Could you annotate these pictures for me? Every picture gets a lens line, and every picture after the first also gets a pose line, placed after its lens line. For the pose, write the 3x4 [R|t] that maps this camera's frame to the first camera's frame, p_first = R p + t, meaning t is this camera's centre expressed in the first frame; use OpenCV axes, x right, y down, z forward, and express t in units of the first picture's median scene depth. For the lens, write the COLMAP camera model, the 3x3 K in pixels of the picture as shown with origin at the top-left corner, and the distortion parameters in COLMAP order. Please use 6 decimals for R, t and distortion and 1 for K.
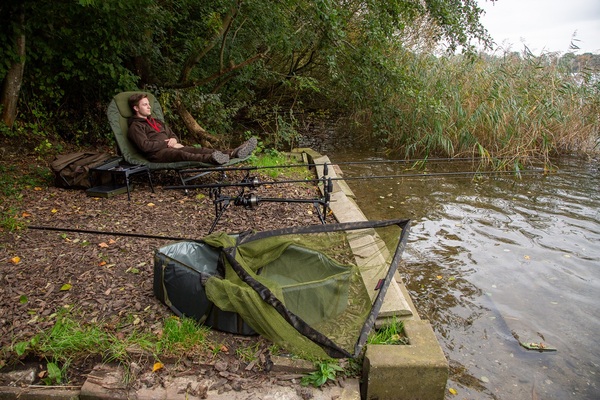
lens RADIAL K [[395.3, 0, 298.3], [0, 395.3, 195.0], [0, 0, 1]] dist [-0.091980, 0.023196]
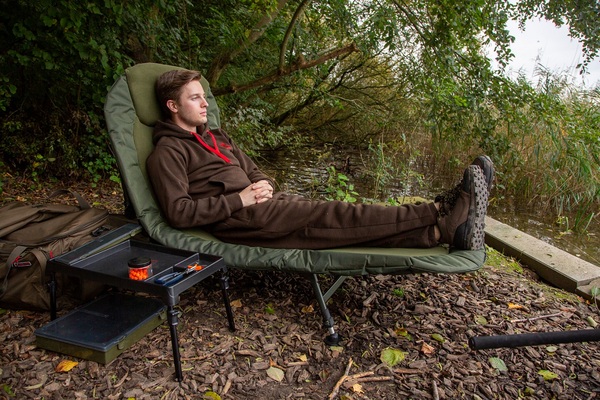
lens RADIAL K [[395.3, 0, 300.1], [0, 395.3, 202.4], [0, 0, 1]] dist [-0.091980, 0.023196]
pose [[0.997319, 0.024129, 0.069077, -0.304676], [-0.019254, 0.997334, -0.070384, -0.090369], [-0.070592, 0.068865, 0.995125, 0.572578]]
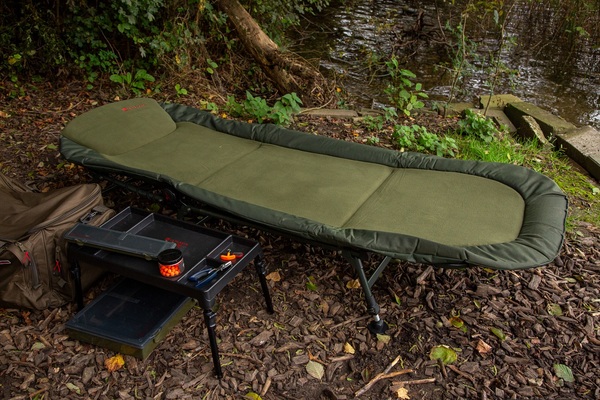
lens RADIAL K [[518.3, 0, 300.7], [0, 518.3, 200.8], [0, 0, 1]] dist [-0.015468, 0.033179]
pose [[0.999437, 0.016961, -0.028944, -0.302581], [-0.010762, 0.979277, 0.202241, -0.171801], [0.031774, -0.201815, 0.978908, 0.532785]]
